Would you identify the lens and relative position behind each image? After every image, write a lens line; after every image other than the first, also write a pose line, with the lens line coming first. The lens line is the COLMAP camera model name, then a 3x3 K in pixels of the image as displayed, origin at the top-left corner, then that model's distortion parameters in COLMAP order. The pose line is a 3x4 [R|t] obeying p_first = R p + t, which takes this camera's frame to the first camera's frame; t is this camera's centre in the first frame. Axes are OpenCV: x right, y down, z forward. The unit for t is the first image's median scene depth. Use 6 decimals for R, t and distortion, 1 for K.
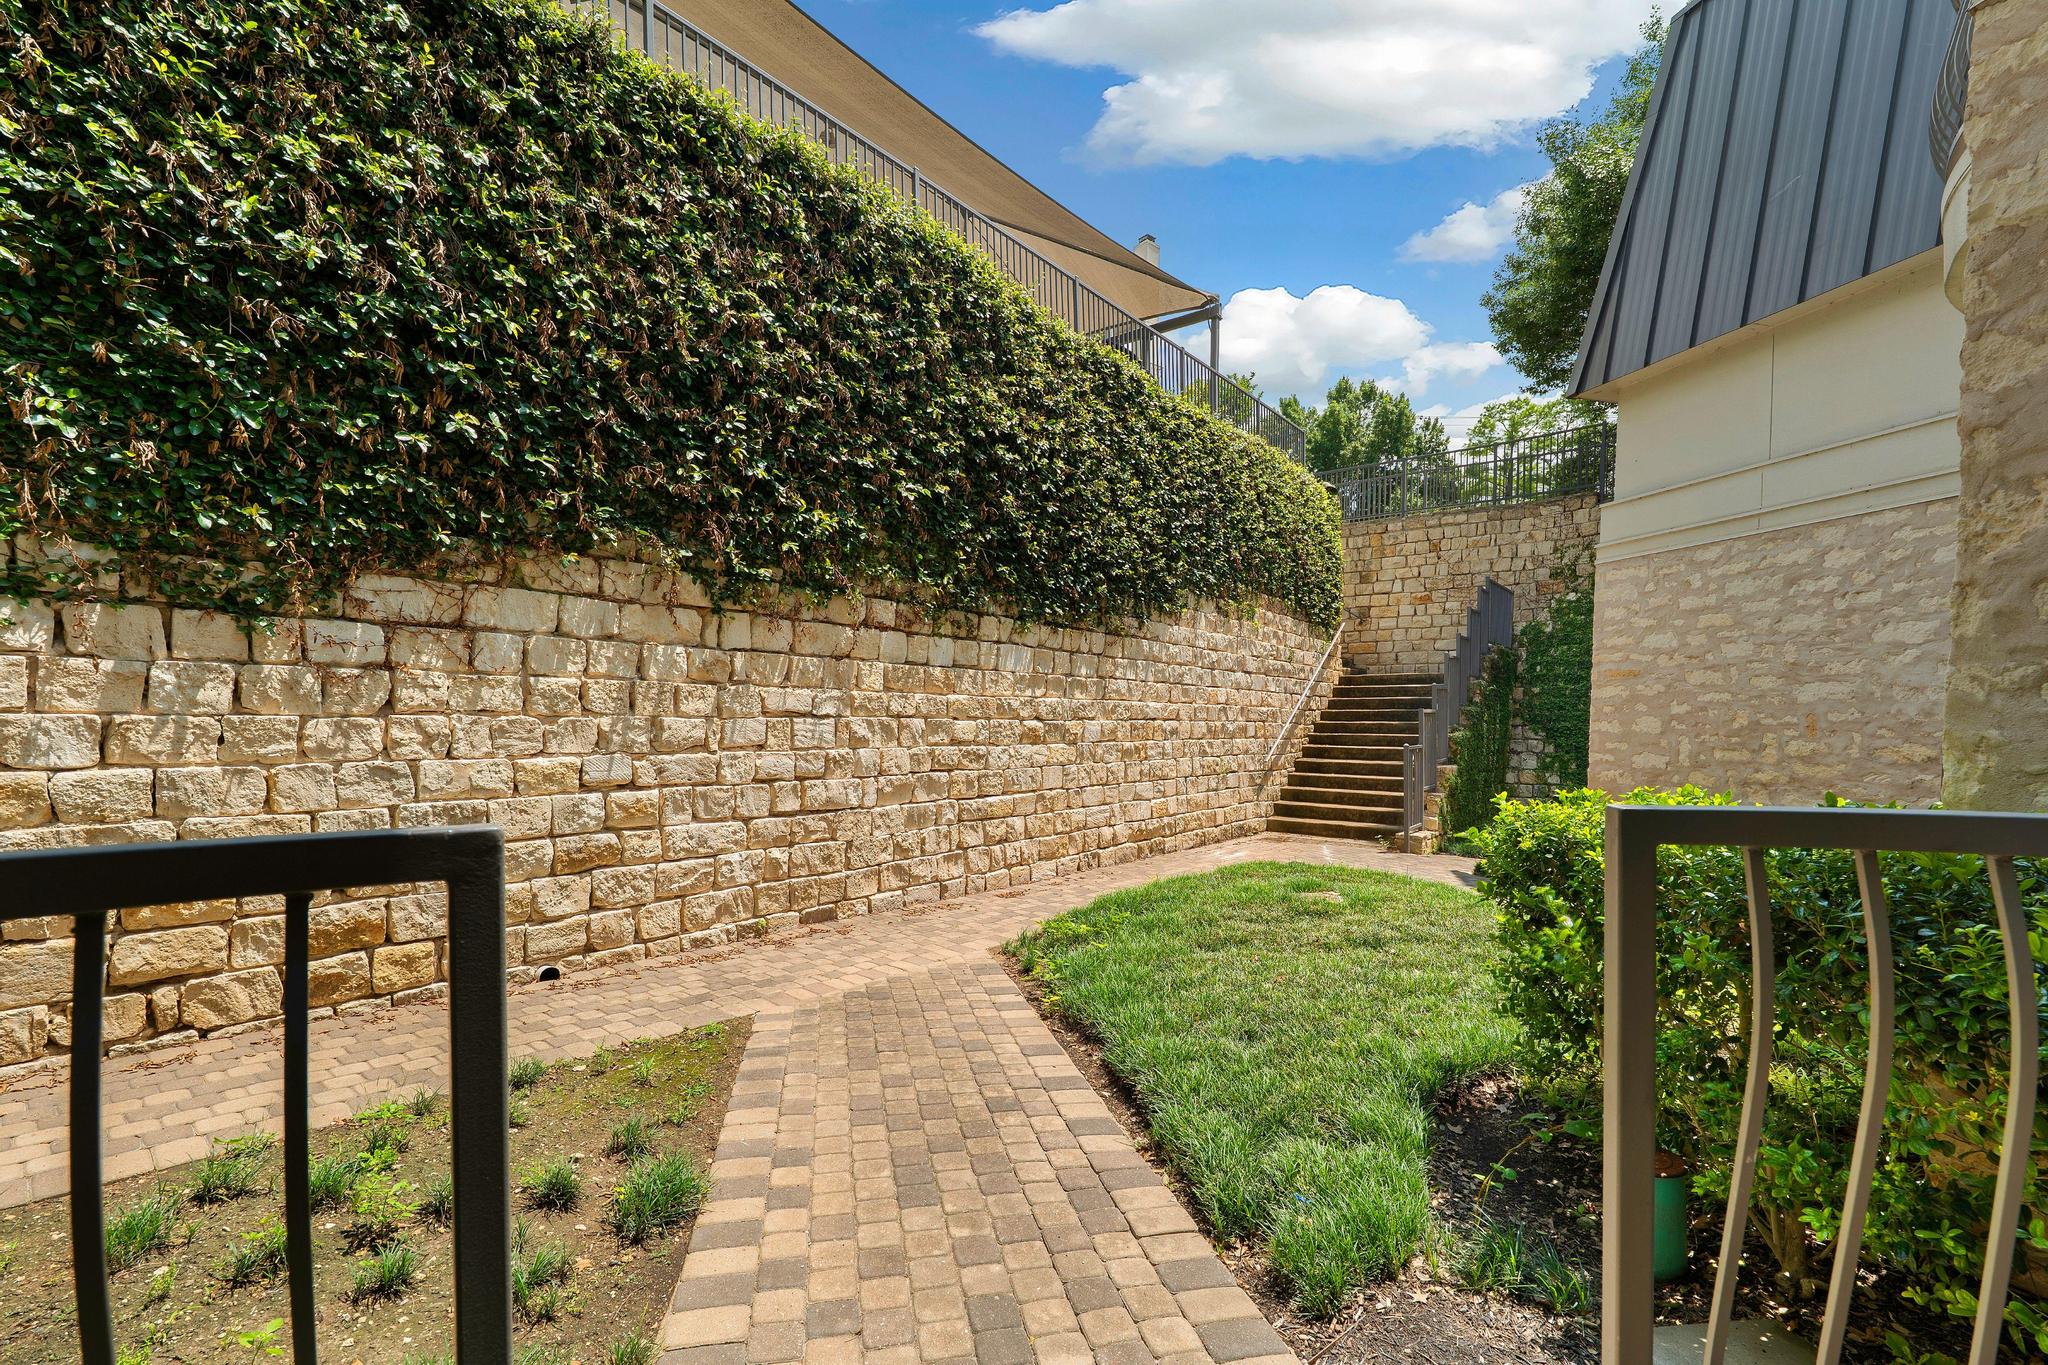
lens RADIAL K [[804.2, 0, 1017.4], [0, 804.2, 701.4], [0, 0, 1]] dist [-0.006541, 0.000816]
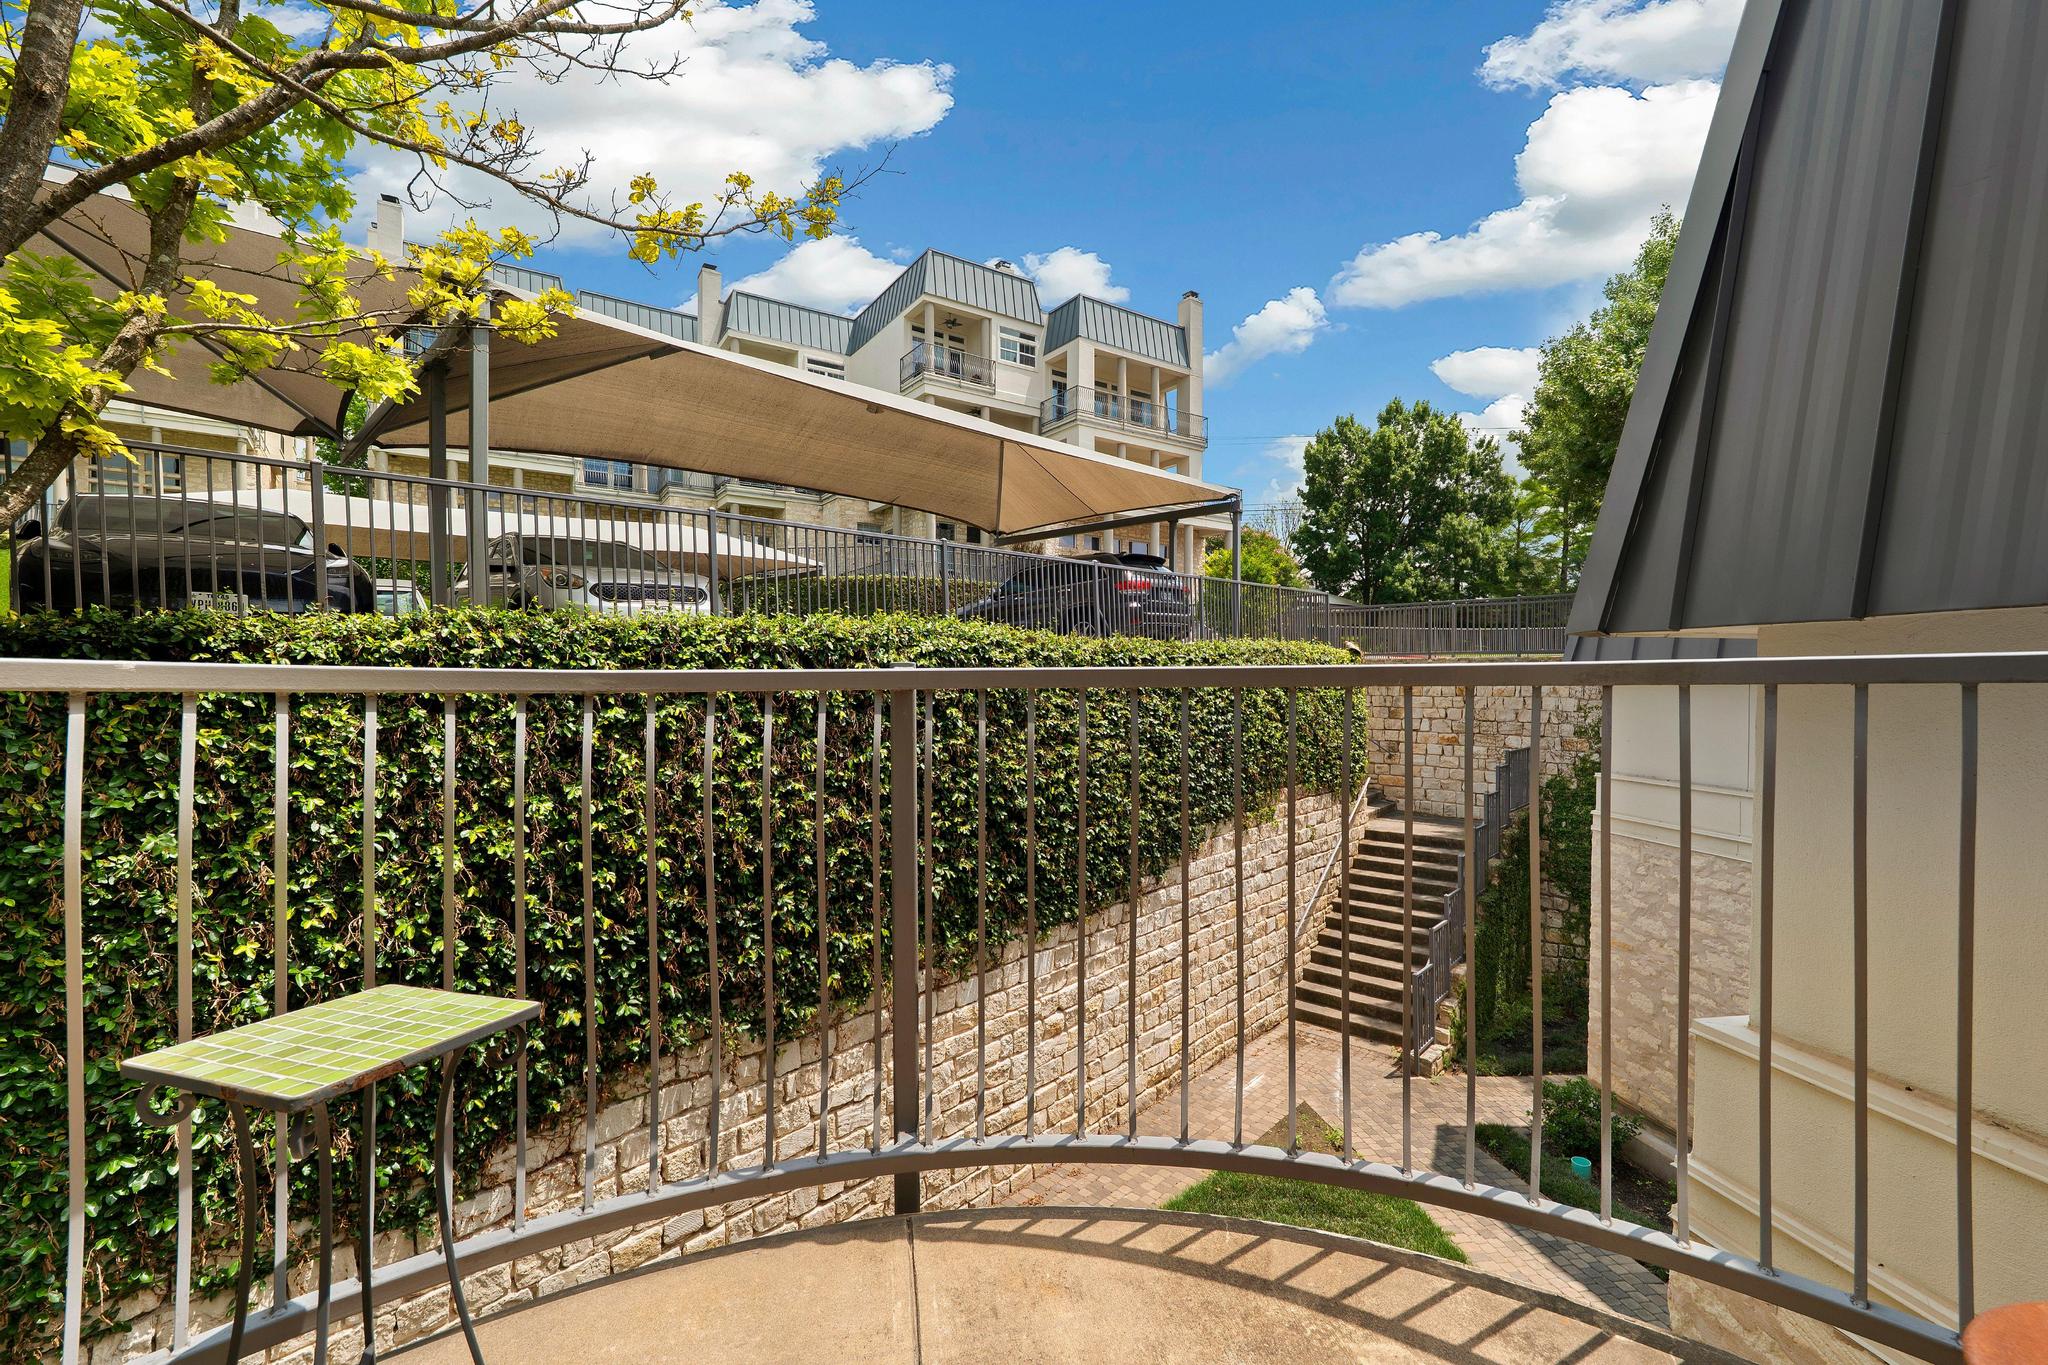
lens RADIAL K [[804.2, 0, 1033.1], [0, 804.2, 668.2], [0, 0, 1]] dist [-0.006541, 0.000816]
pose [[0.998561, -0.010755, -0.052539, 0.030694], [0.010448, 0.999927, -0.006114, -0.256306], [0.052601, 0.005556, 0.998600, -0.063794]]
